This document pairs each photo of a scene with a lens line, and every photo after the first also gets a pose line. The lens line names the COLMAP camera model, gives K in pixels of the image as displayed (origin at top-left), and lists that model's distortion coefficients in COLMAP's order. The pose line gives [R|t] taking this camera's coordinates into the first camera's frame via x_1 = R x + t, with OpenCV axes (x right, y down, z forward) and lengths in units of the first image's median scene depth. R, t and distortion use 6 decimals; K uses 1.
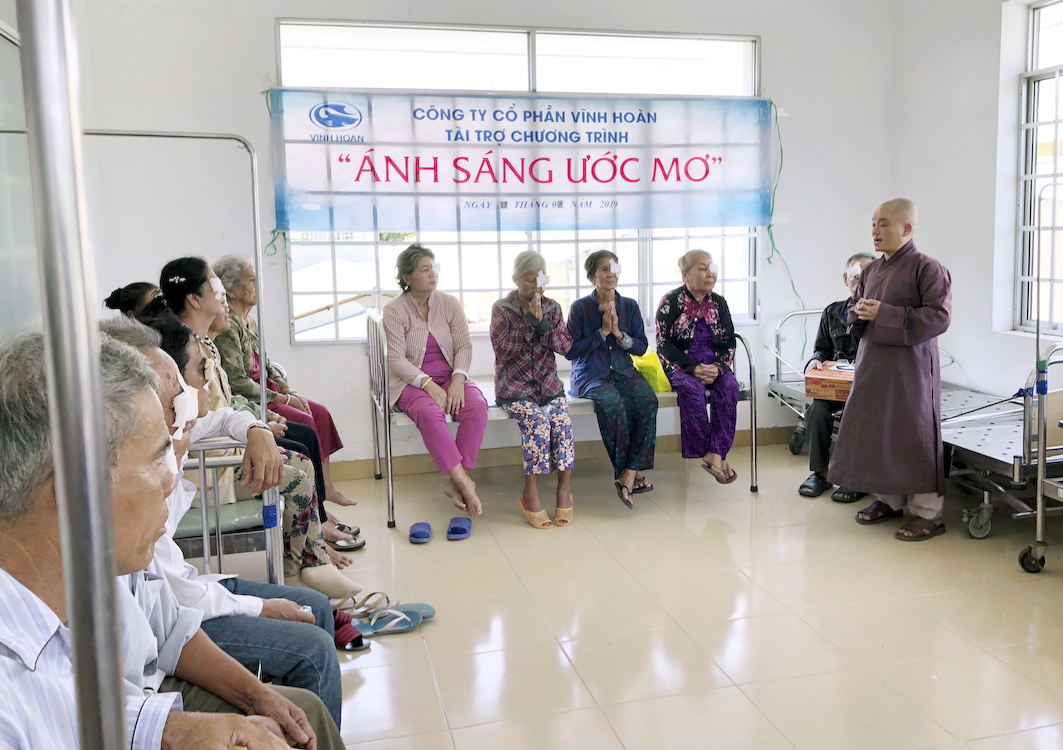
lens RADIAL K [[984.3, 0, 553.0], [0, 984.3, 331.6], [0, 0, 1]] dist [0.007816, 0.000000]
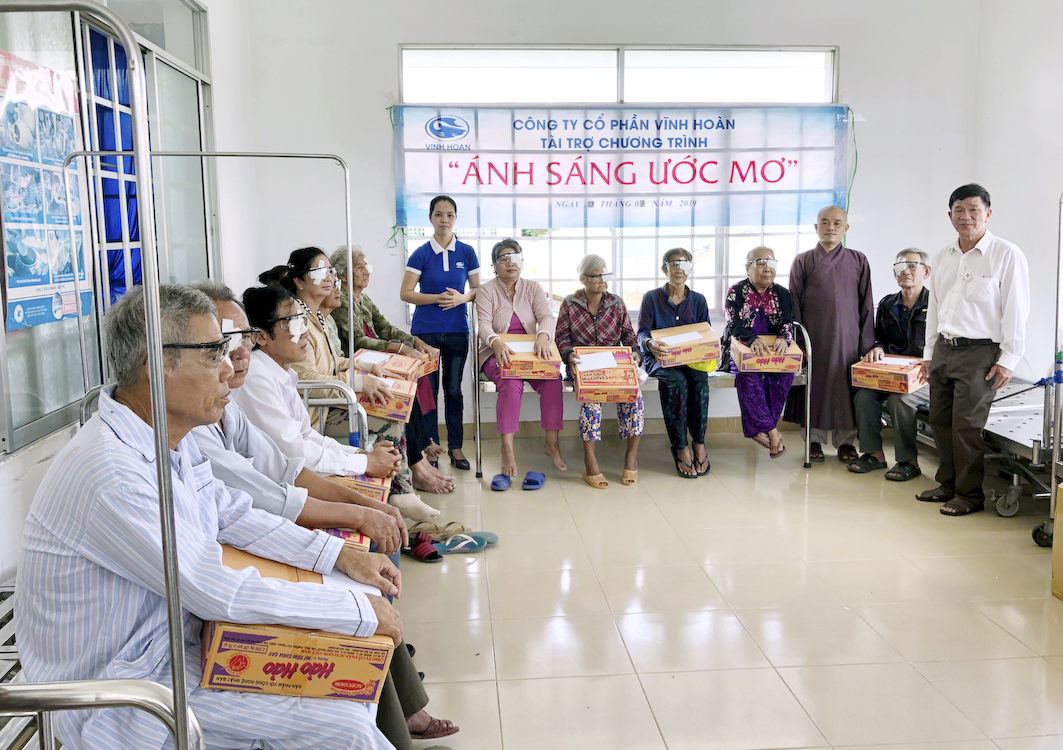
lens RADIAL K [[984.3, 0, 516.1], [0, 984.3, 361.6], [0, 0, 1]] dist [0.007816, 0.000000]
pose [[0.980167, 0.032995, -0.195409, 0.092626], [-0.025703, 0.998880, 0.039735, 0.008889], [0.196501, -0.033924, 0.979917, -0.131082]]
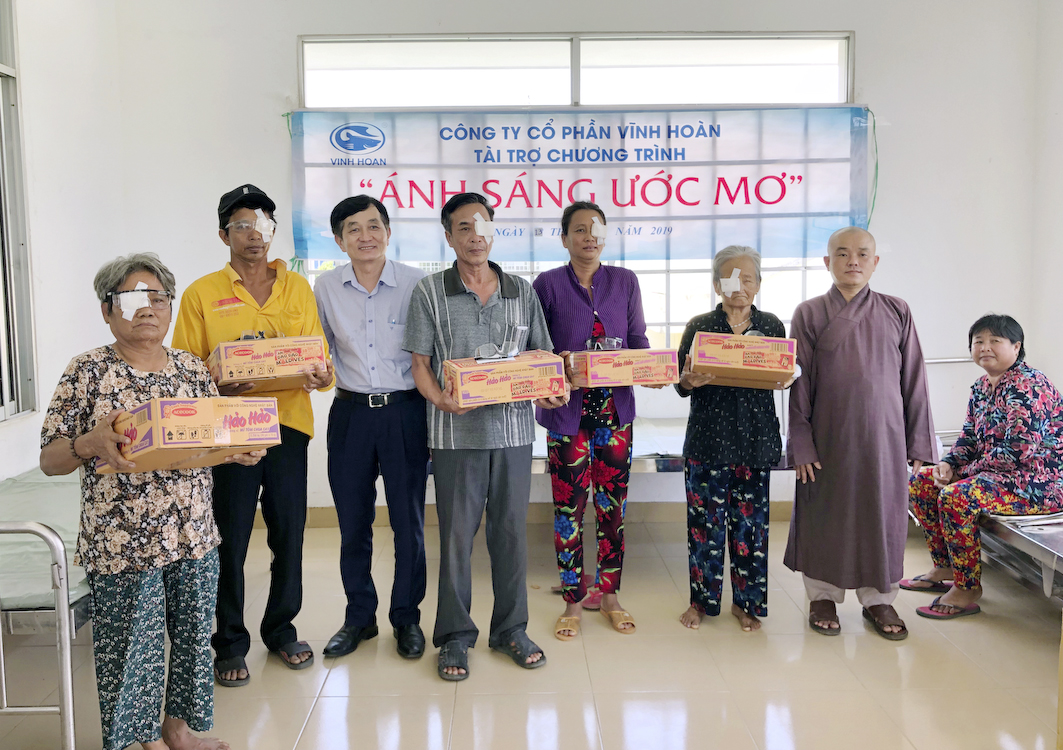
lens RADIAL K [[984.3, 0, 505.1], [0, 984.3, 363.8], [0, 0, 1]] dist [0.007816, 0.000000]
pose [[0.964792, 0.032287, -0.261024, 0.160334], [-0.030901, 0.999478, 0.009414, -0.015973], [0.261191, -0.001016, 0.965287, 0.122446]]
